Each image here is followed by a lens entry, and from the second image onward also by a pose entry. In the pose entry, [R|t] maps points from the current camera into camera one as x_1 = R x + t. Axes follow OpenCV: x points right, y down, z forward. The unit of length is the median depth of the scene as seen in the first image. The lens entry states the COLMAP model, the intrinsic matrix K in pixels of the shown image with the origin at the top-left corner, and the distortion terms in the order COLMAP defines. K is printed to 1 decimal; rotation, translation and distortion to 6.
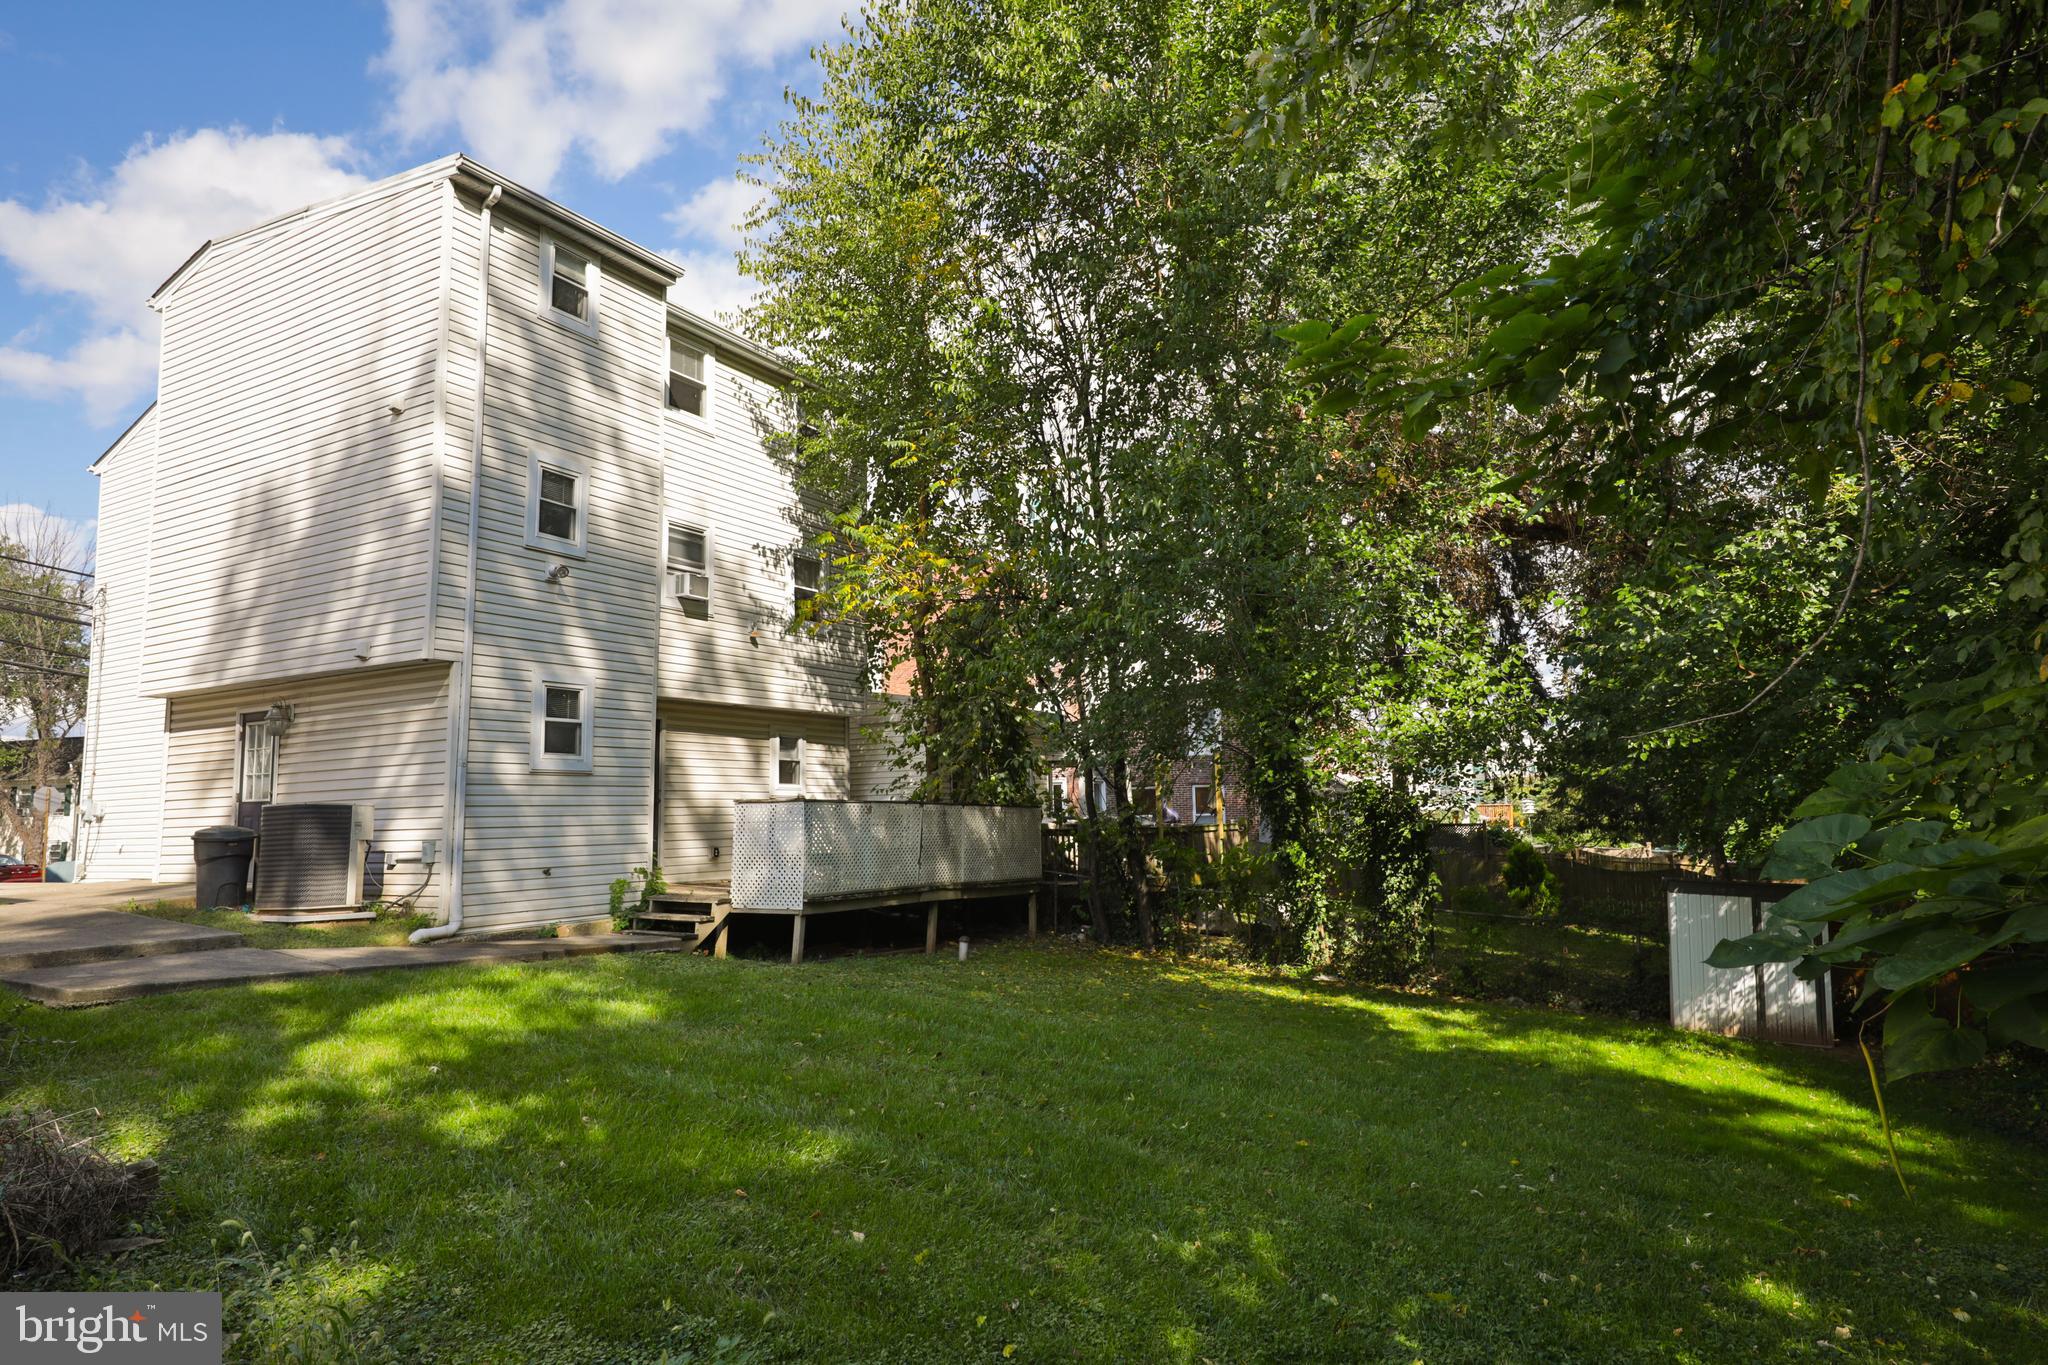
lens RADIAL K [[1165.8, 0, 1024.0], [0, 1165.8, 682.5], [0, 0, 1]] dist [0.011506, -0.001125]
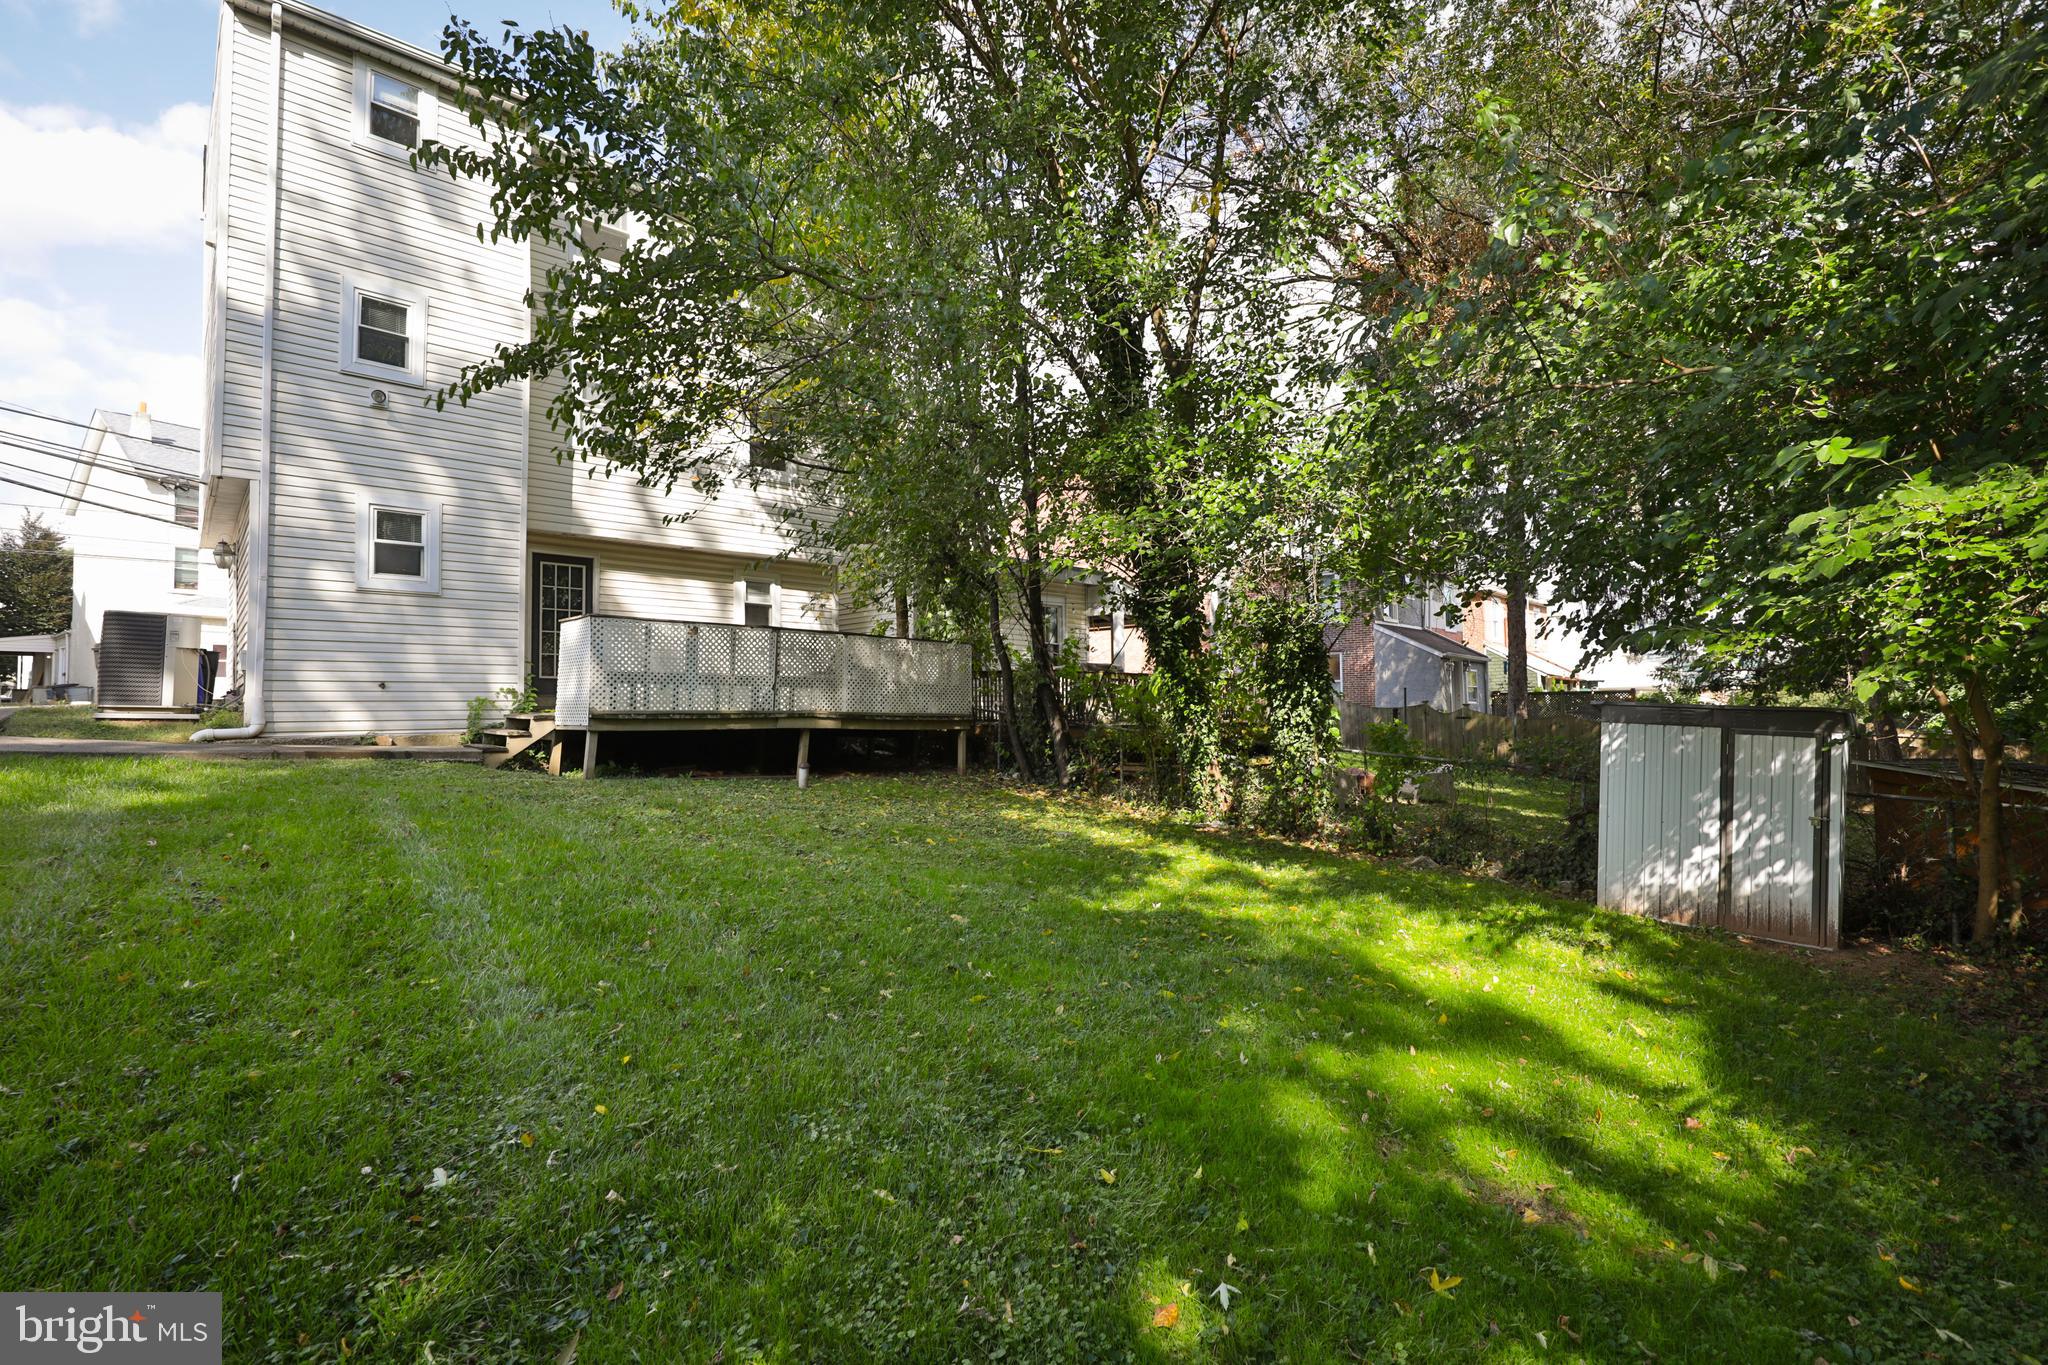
lens RADIAL K [[933.0, 0, 1031.4], [0, 933.0, 678.0], [0, 0, 1]] dist [0.003933, 0.000175]
pose [[0.956435, 0.001209, -0.291943, 0.388554], [0.023495, 0.996429, 0.081100, 0.097980], [0.290998, -0.084426, 0.952991, 0.355746]]
